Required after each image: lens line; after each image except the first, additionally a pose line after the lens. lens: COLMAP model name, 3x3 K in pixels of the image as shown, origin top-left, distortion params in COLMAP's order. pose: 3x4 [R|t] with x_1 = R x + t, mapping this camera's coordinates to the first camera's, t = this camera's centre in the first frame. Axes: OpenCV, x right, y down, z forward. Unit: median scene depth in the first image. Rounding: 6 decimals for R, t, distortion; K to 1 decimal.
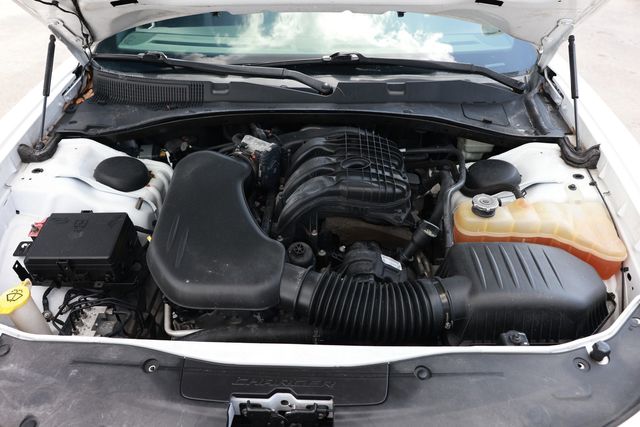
lens RADIAL K [[502.0, 0, 320.0], [0, 502.0, 213.5], [0, 0, 1]] dist [-0.123814, 0.119125]
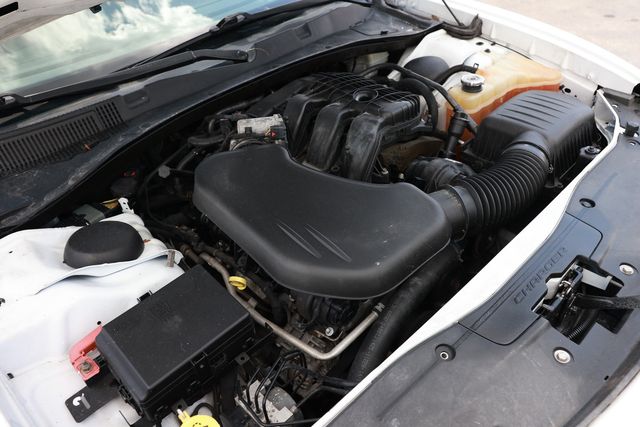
lens RADIAL K [[502.0, 0, 320.0], [0, 502.0, 213.5], [0, 0, 1]] dist [-0.123814, 0.119125]
pose [[0.705281, -0.481360, 0.520452, -0.519176], [0.480045, 0.864491, 0.149033, -0.076383], [-0.521665, 0.144730, 0.840785, 0.236920]]
